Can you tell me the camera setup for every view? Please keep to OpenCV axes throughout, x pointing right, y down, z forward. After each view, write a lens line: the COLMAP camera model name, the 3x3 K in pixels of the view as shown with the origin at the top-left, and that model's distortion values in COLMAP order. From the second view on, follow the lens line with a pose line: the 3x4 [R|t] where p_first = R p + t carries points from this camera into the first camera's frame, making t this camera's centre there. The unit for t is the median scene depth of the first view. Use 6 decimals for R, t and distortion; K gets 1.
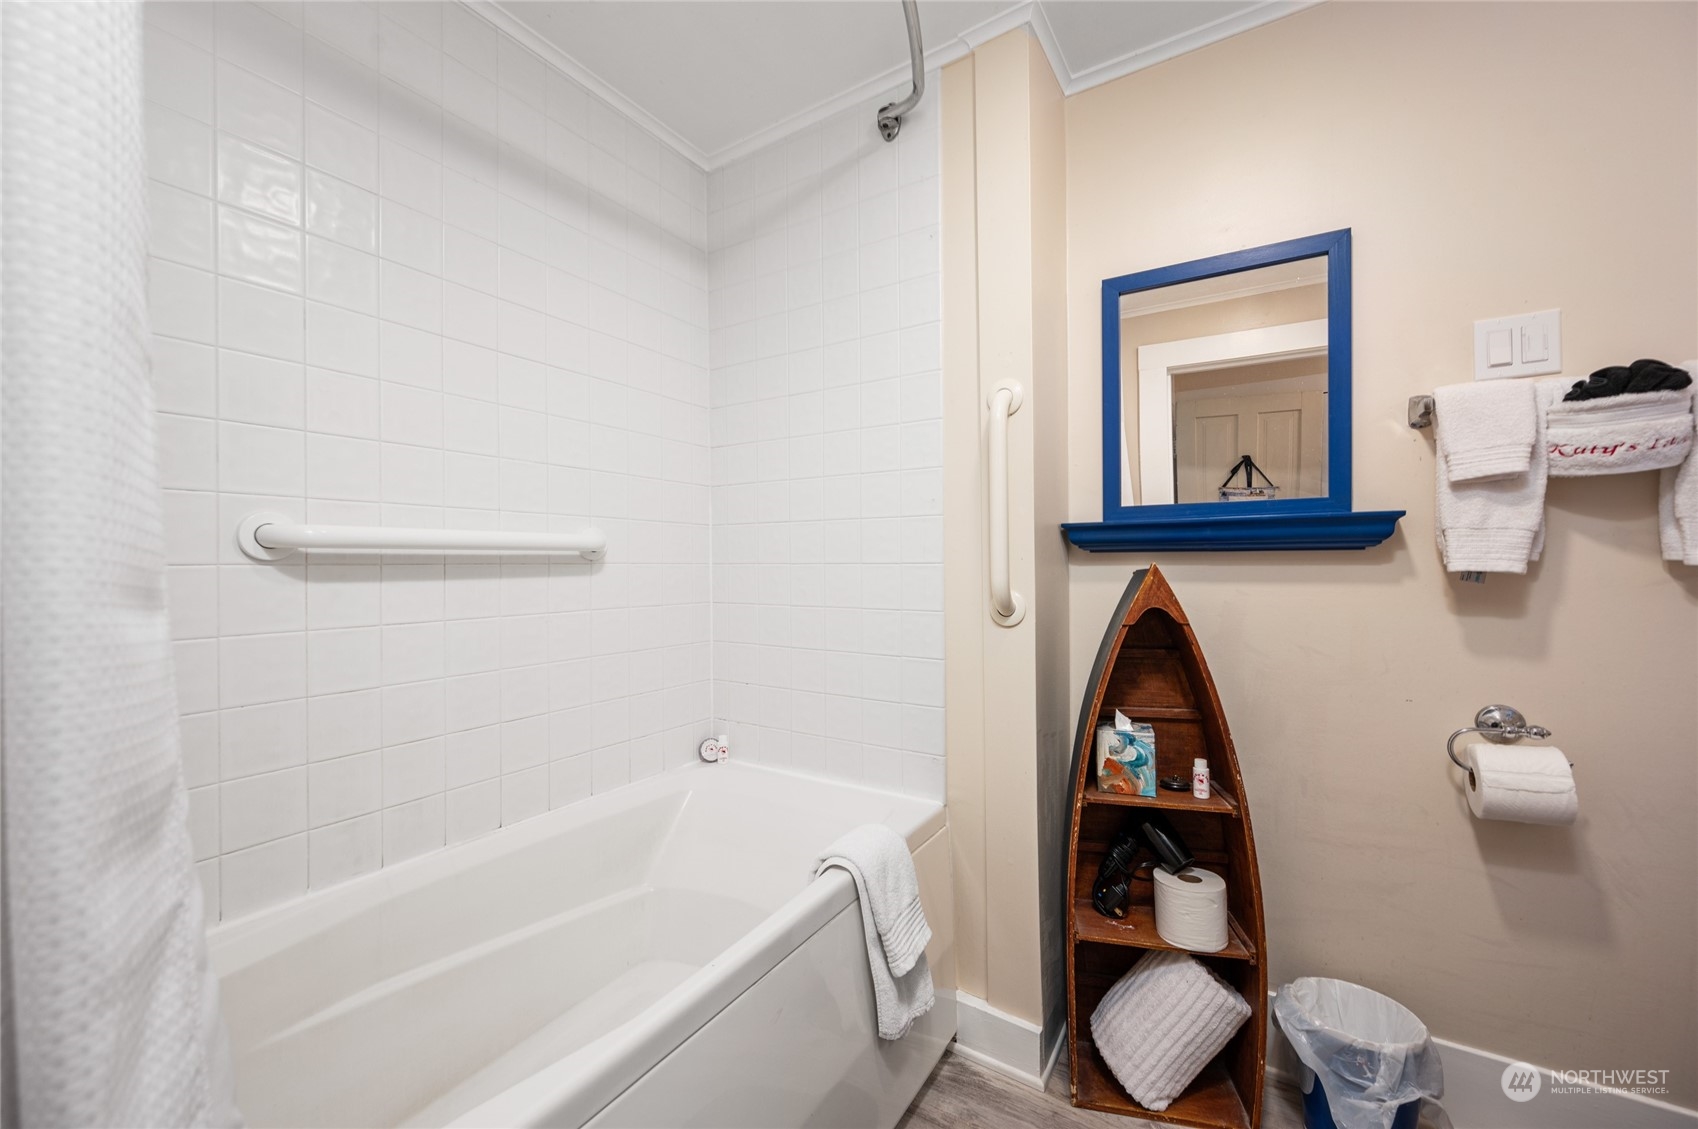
lens RADIAL K [[677.5, 0, 843.6], [0, 677.5, 561.0], [0, 0, 1]] dist [-0.001295, 0.000090]
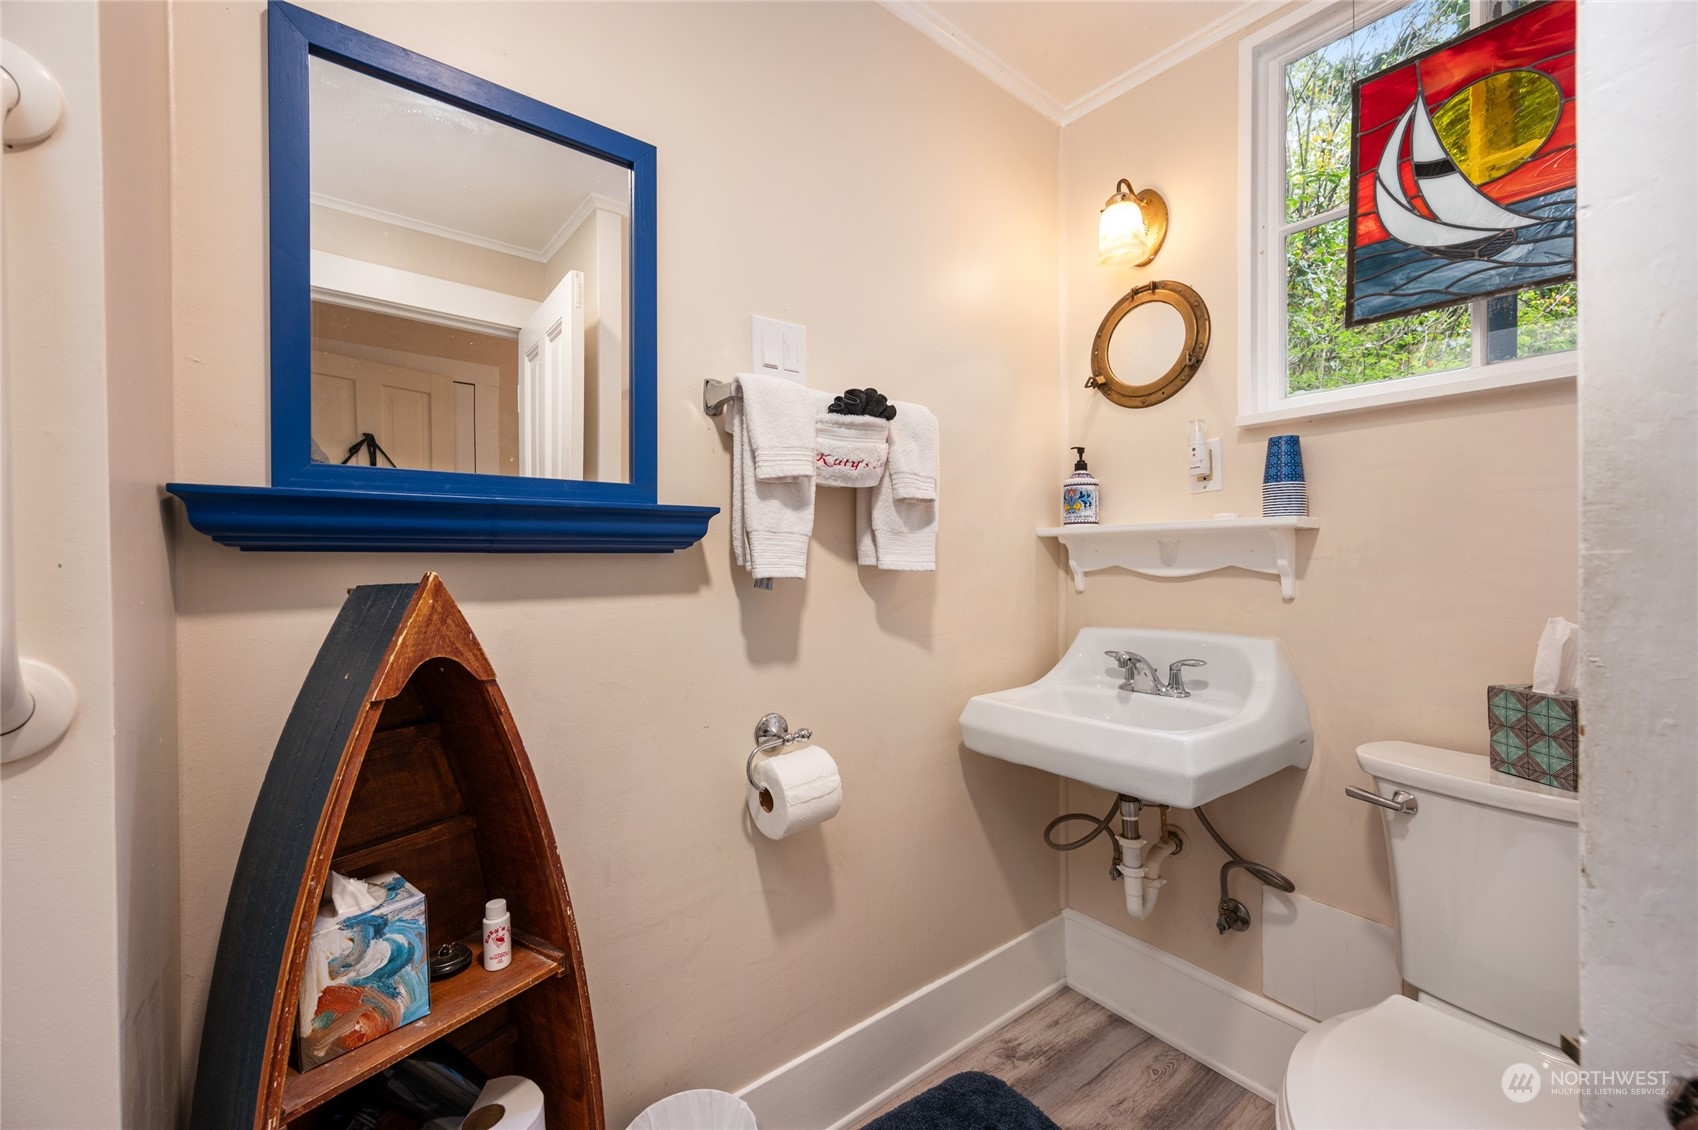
lens RADIAL K [[677.5, 0, 832.1], [0, 677.5, 564.2], [0, 0, 1]] dist [-0.001295, 0.000090]
pose [[0.347899, -0.002161, 0.937530, 0.077246], [-0.001058, 0.999996, 0.002697, -0.005534], [-0.937531, -0.001931, 0.347895, 0.541356]]
